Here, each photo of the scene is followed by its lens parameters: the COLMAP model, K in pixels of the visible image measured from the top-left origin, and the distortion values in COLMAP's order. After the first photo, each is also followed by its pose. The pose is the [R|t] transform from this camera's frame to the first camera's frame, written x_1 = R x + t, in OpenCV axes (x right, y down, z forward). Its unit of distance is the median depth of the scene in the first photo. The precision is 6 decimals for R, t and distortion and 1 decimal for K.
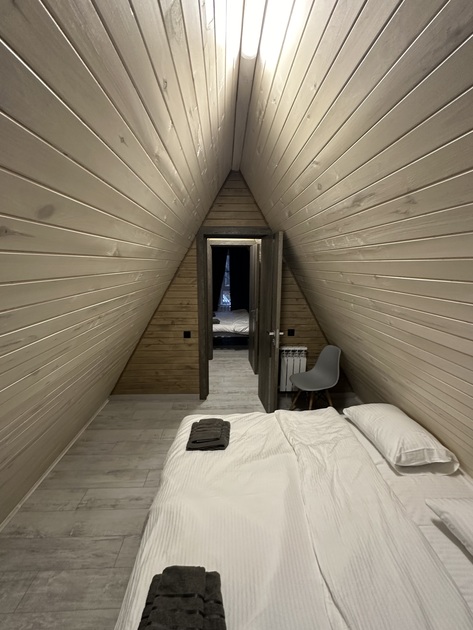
lens RADIAL K [[282.7, 0, 236.5], [0, 282.7, 315.0], [0, 0, 1]] dist [-0.000240, -0.000007]
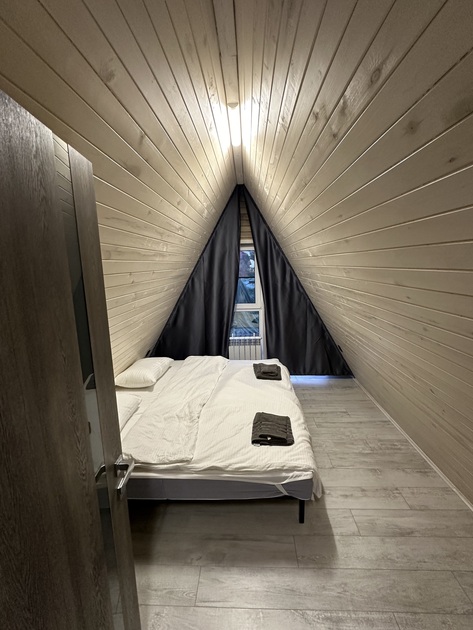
lens RADIAL K [[282.7, 0, 236.5], [0, 282.7, 315.0], [0, 0, 1]] dist [-0.000240, -0.000007]
pose [[-0.996235, 0.004456, 0.086574, -0.062847], [0.034828, 0.935110, 0.352643, -0.352231], [-0.079384, 0.354331, -0.931745, 1.966332]]
